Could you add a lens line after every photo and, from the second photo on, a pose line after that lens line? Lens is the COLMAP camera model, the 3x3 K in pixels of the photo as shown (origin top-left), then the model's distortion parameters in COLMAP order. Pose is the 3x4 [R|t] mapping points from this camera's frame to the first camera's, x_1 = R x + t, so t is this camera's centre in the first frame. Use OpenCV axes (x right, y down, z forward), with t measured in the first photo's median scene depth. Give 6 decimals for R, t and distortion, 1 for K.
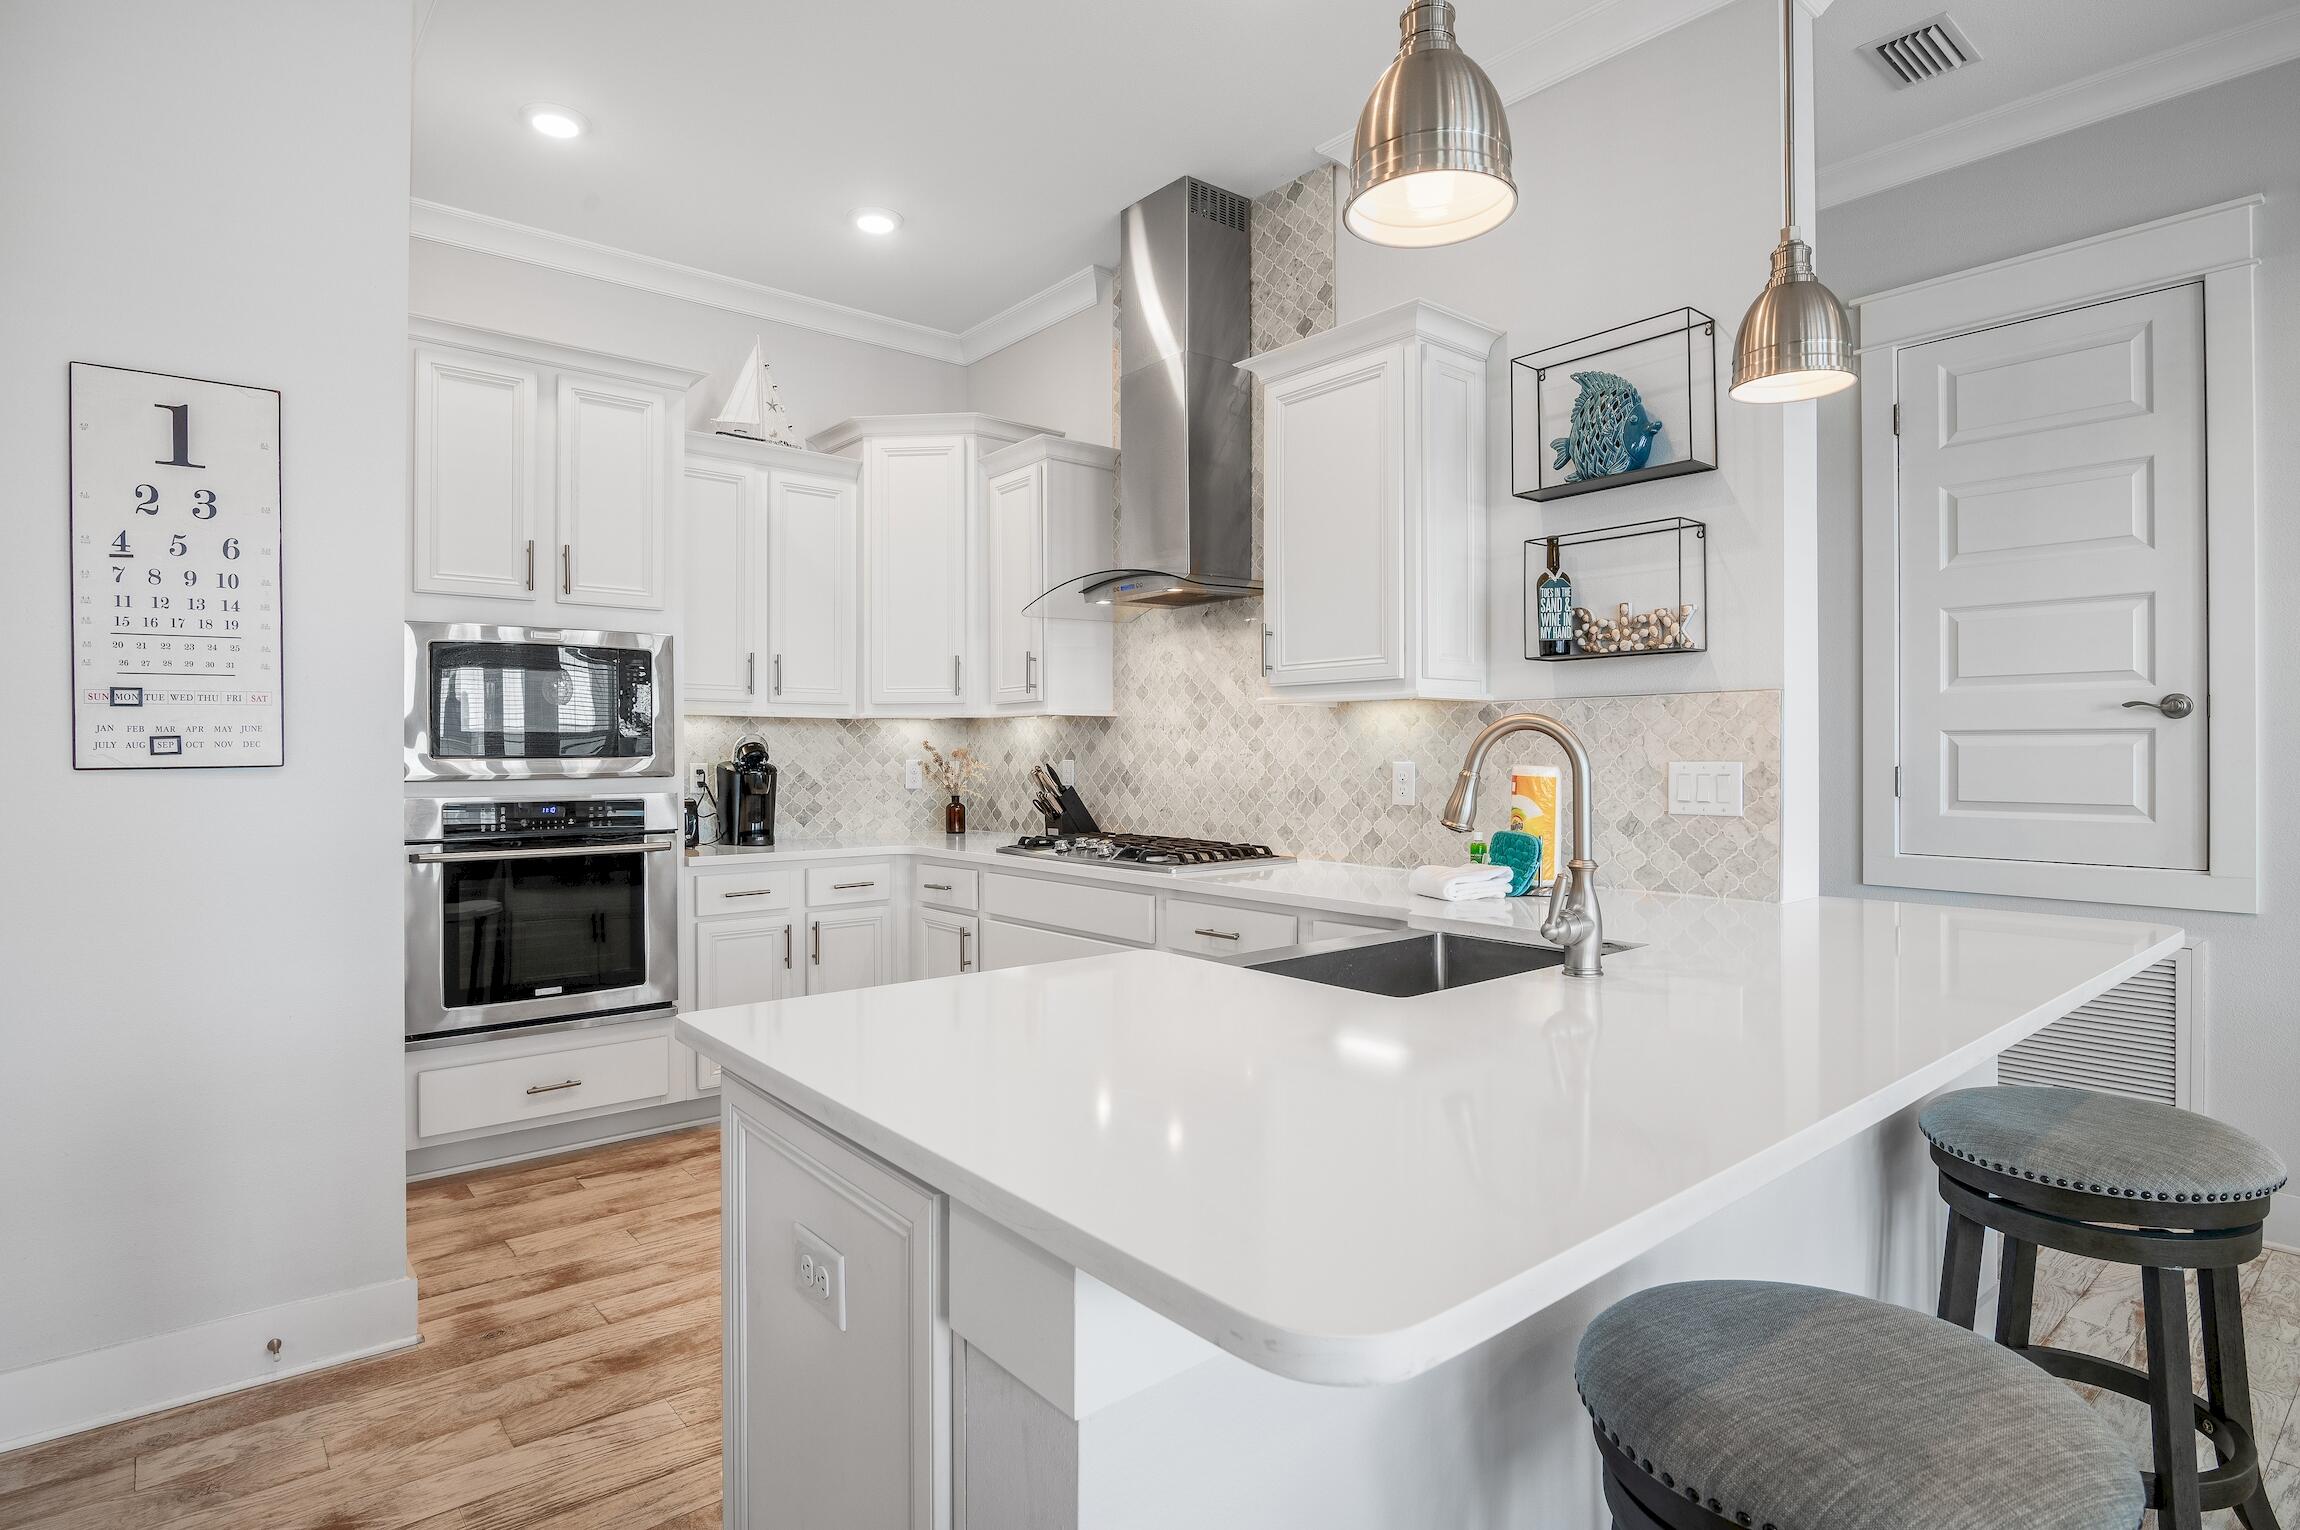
lens RADIAL K [[1174.0, 0, 1145.6], [0, 1174.0, 757.4], [0, 0, 1]] dist [-0.000695, -0.000436]
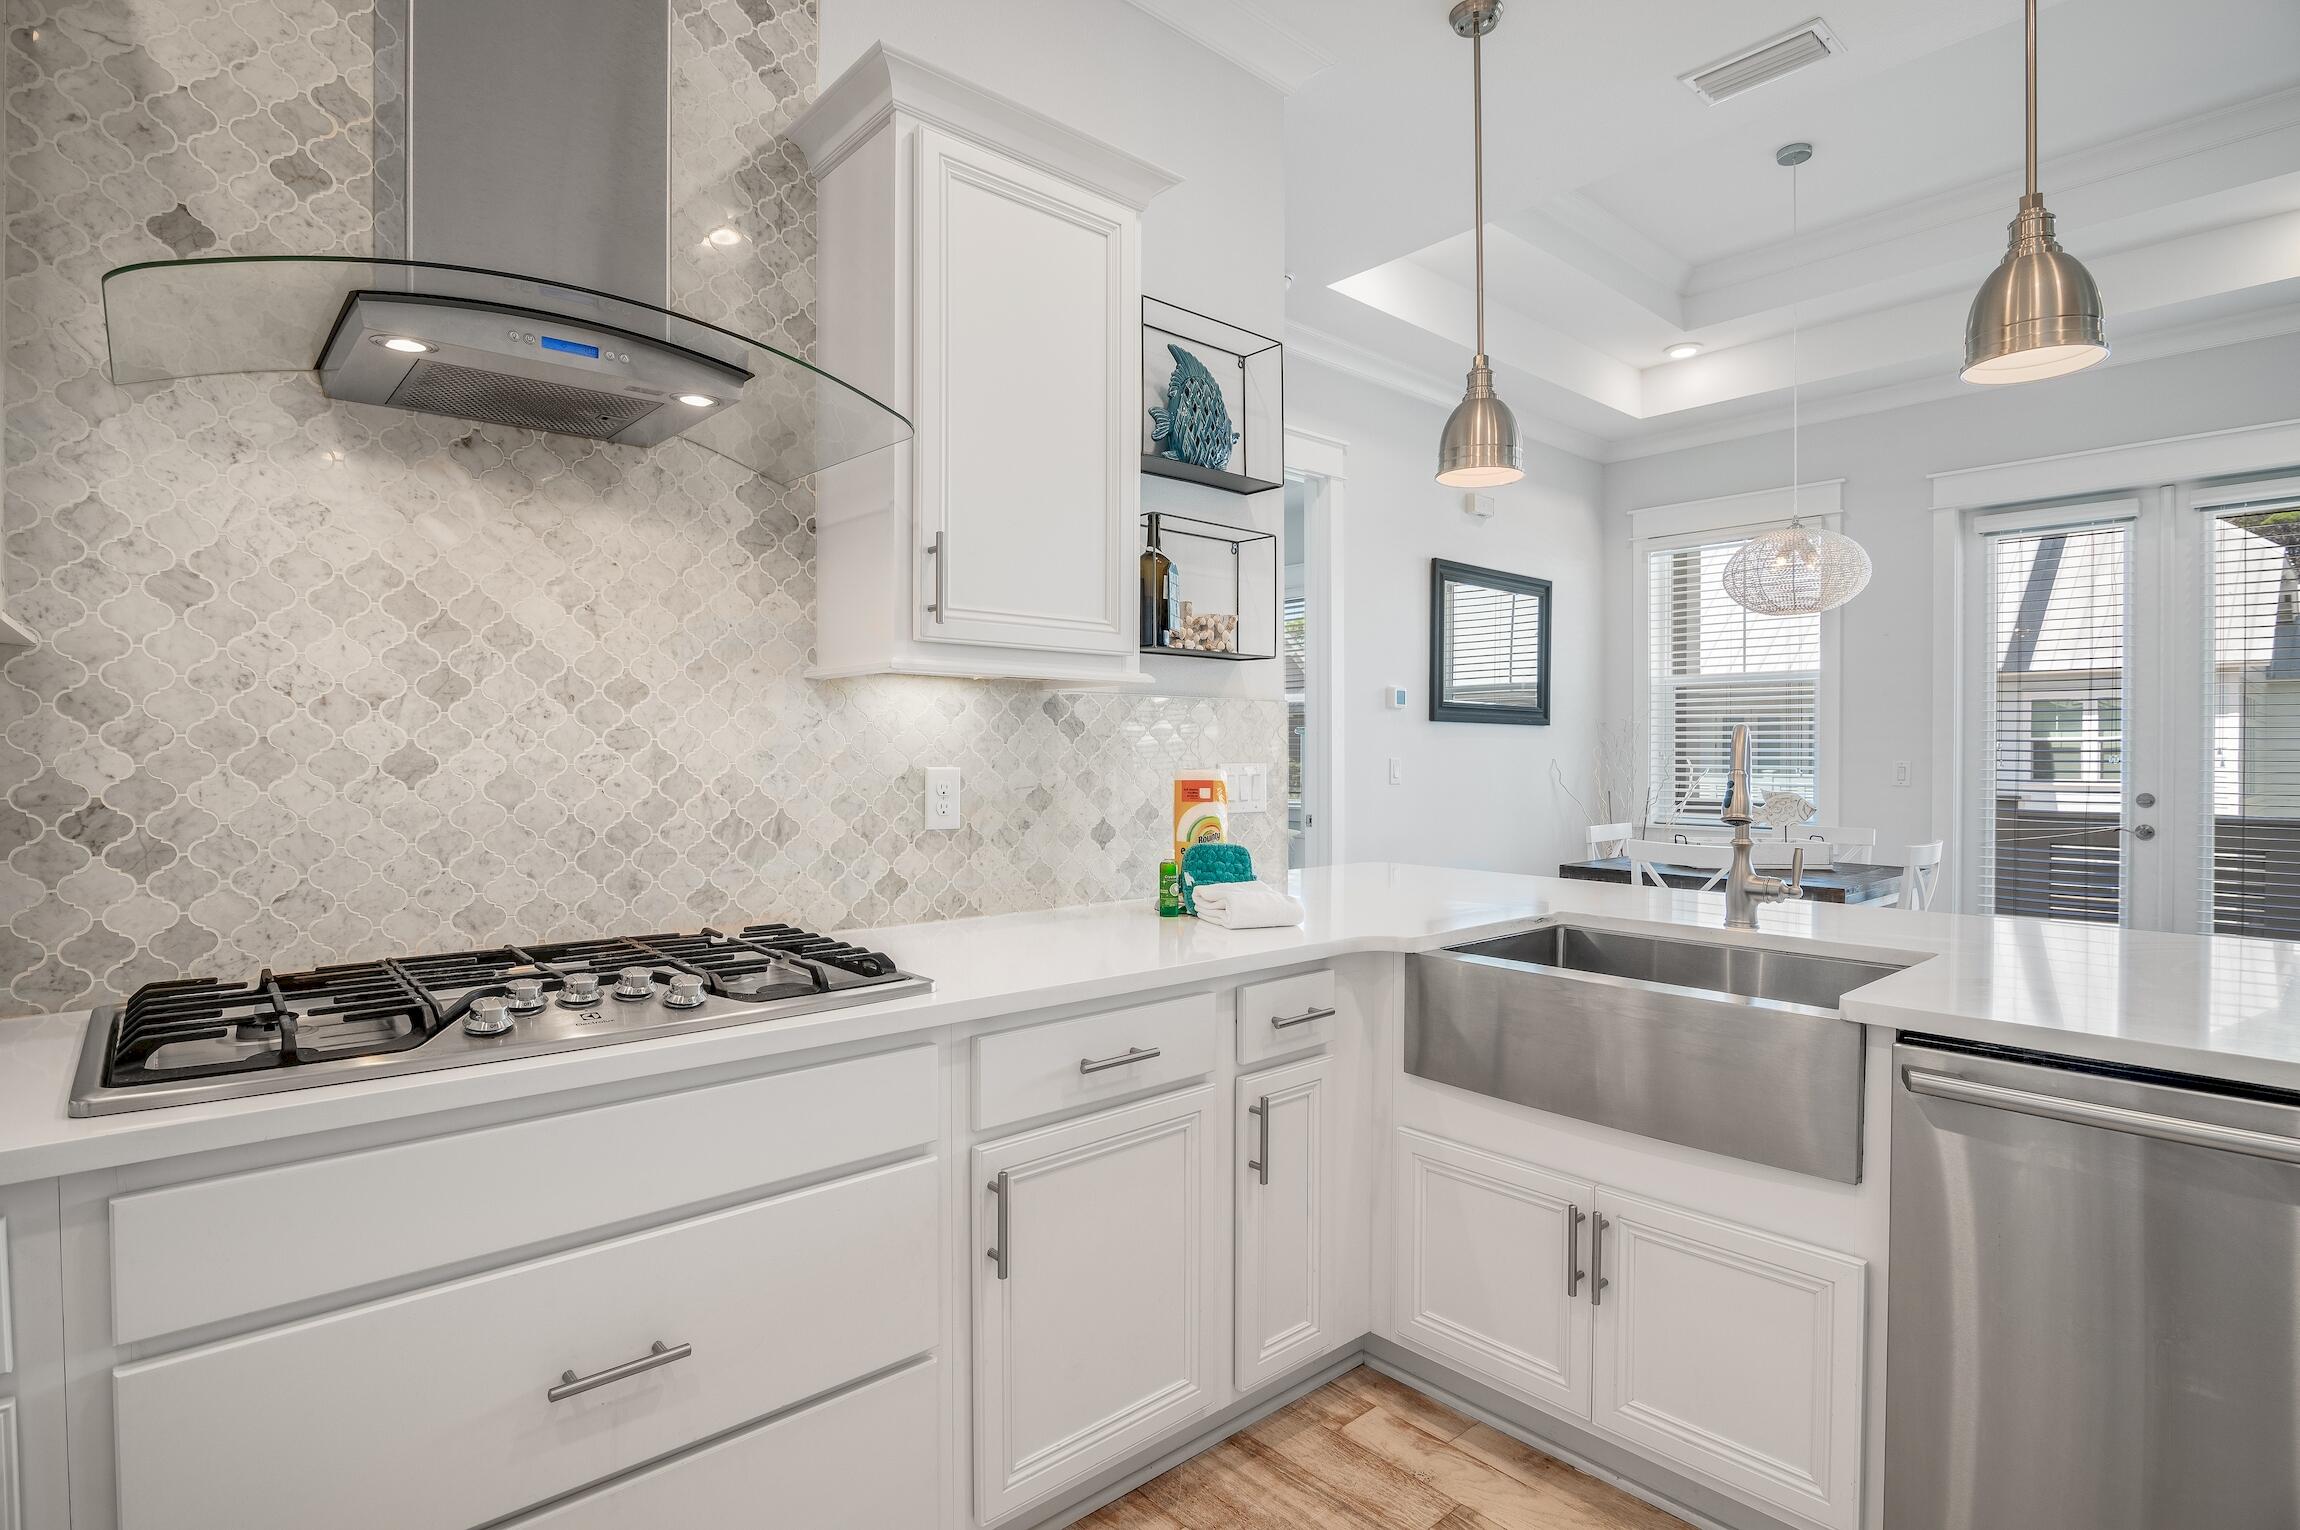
lens RADIAL K [[1174.0, 0, 1145.7], [0, 1174.0, 770.7], [0, 0, 1]] dist [-0.000695, -0.000436]
pose [[-0.027940, -0.007090, 0.999584, -0.483675], [0.006858, 0.999950, 0.007284, 0.001601], [-0.999586, 0.007058, -0.027890, 0.904976]]
